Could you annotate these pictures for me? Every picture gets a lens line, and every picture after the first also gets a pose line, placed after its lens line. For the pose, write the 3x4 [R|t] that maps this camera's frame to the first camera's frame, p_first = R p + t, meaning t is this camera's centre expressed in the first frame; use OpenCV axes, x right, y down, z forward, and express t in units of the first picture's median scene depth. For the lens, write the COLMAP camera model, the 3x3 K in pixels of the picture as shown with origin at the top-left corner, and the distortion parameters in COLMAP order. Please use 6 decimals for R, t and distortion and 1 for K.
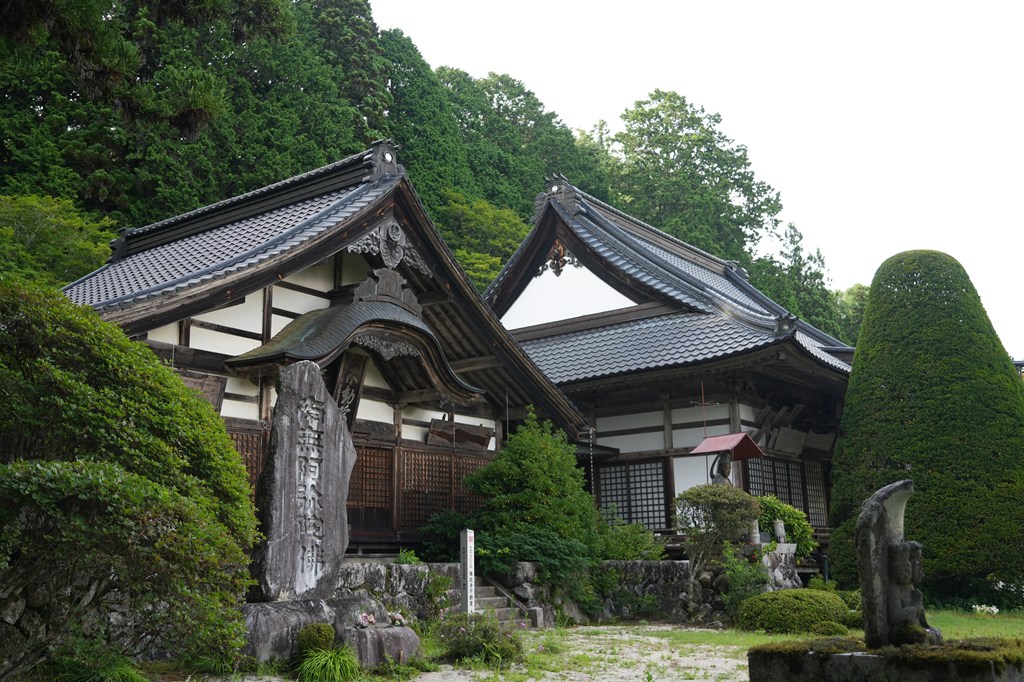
lens RADIAL K [[1032.9, 0, 512.2], [0, 1032.9, 339.9], [0, 0, 1]] dist [-0.001431, 0.000000]
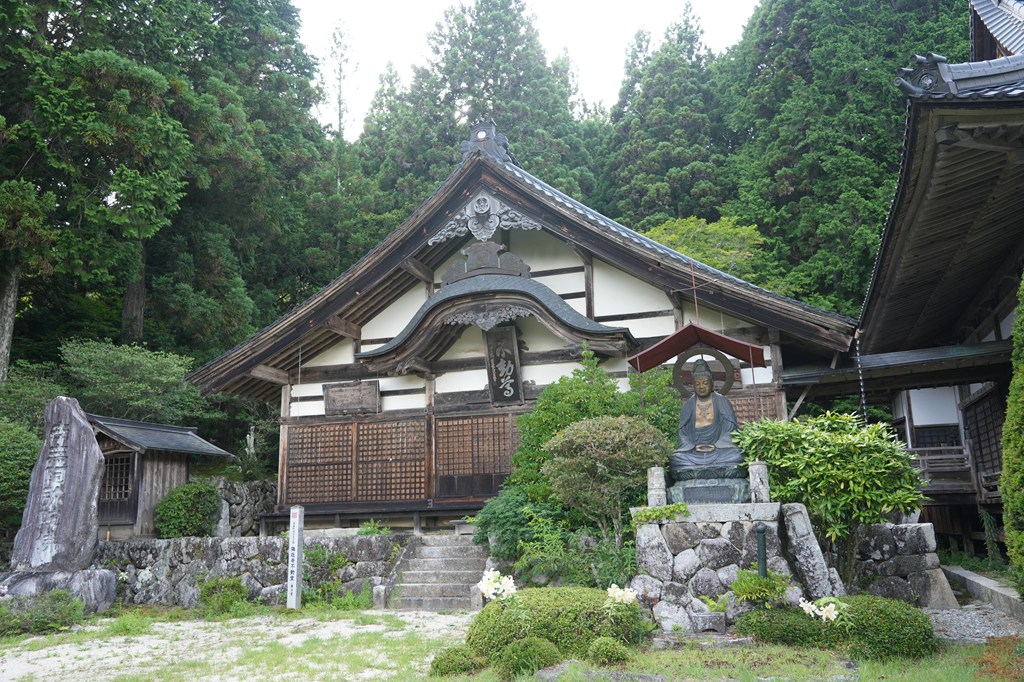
lens RADIAL K [[829.7, 0, 513.3], [0, 829.7, 342.3], [0, 0, 1]] dist [0.005219, 0.007754]
pose [[0.316273, -0.192508, -0.928931, 0.686079], [0.223507, 0.966751, -0.124249, 0.147543], [0.921963, -0.168326, 0.348784, 0.780194]]
